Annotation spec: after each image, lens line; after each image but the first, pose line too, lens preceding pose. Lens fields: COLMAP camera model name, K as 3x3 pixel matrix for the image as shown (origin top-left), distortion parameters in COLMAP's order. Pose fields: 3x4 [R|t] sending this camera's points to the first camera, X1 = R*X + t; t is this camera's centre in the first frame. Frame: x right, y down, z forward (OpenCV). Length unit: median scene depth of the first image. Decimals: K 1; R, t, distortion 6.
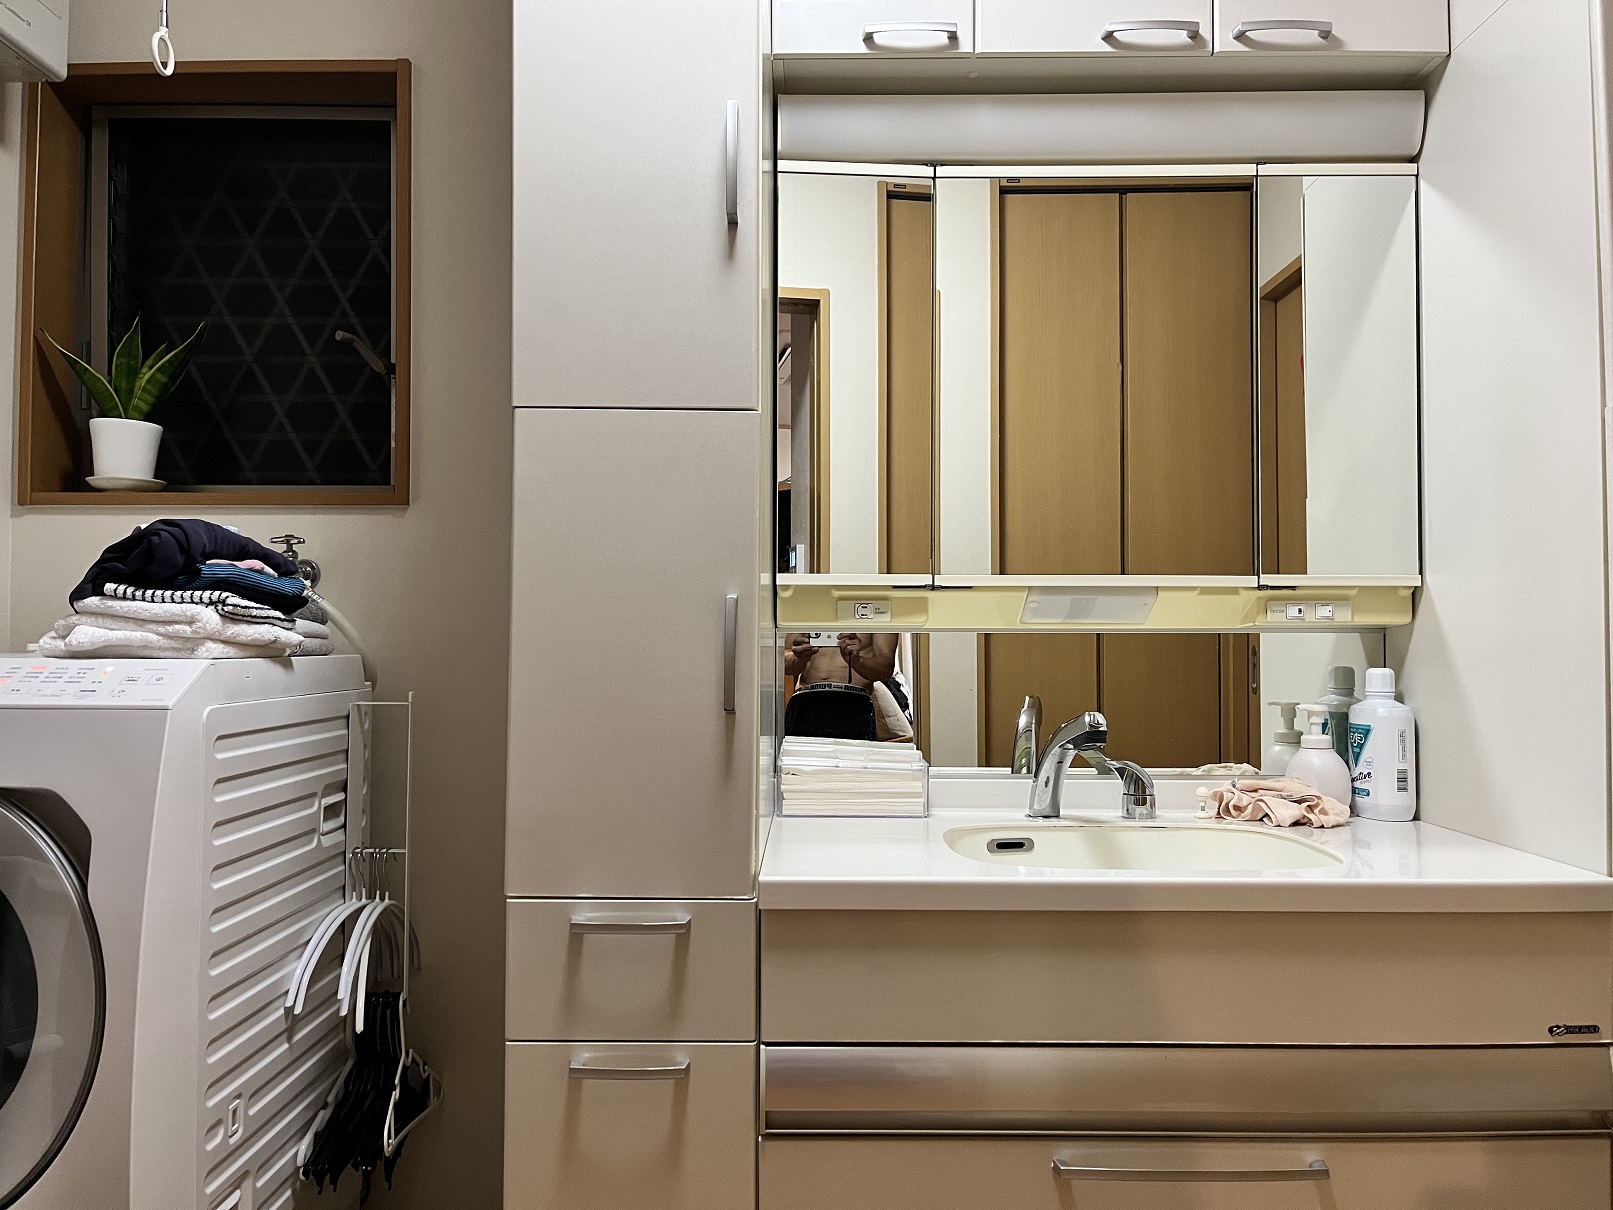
lens RADIAL K [[1239.7, 0, 797.4], [0, 1239.7, 608.4], [0, 0, 1]] dist [0.064131, -0.097843]
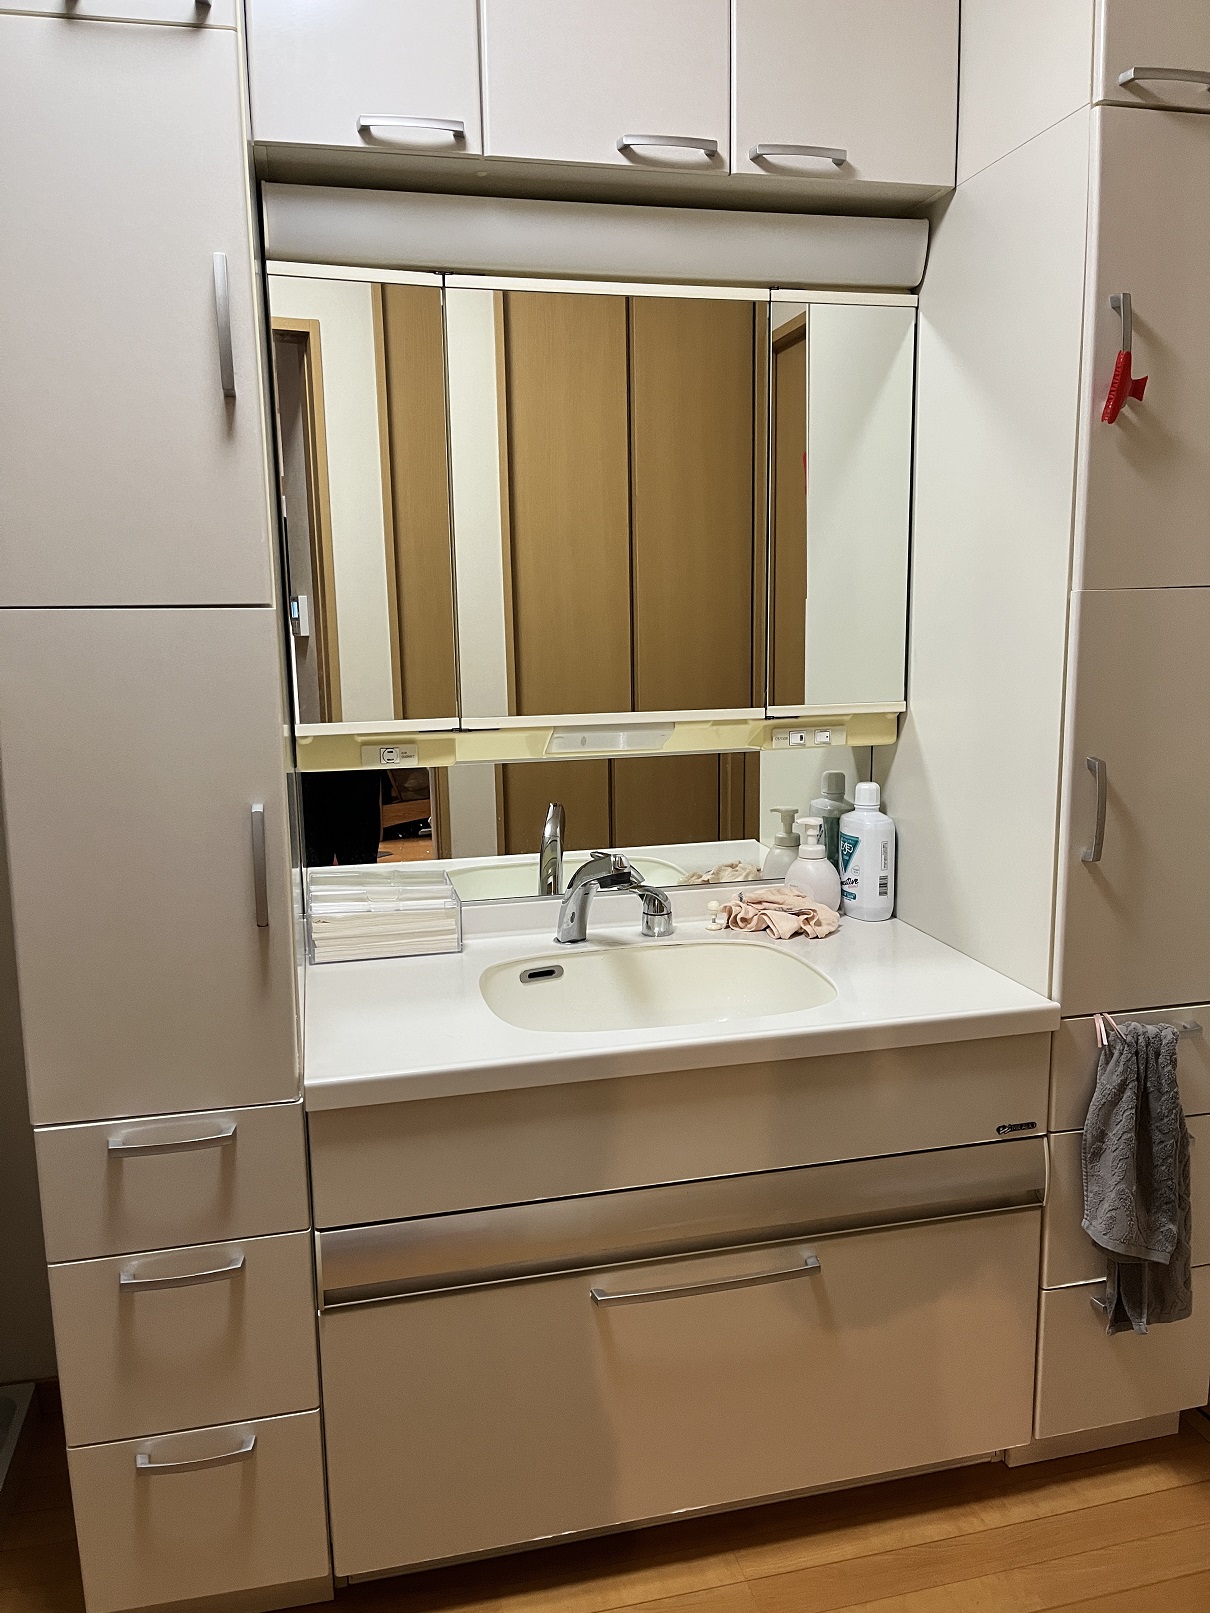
lens RADIAL K [[1239.7, 0, 611.2], [0, 1239.7, 806.7], [0, 0, 1]] dist [0.064131, -0.097843]
pose [[0.968751, -0.058950, 0.240929, -0.015774], [0.010128, 0.979938, 0.199044, -0.155458], [-0.247830, -0.190384, 0.949913, 0.018104]]
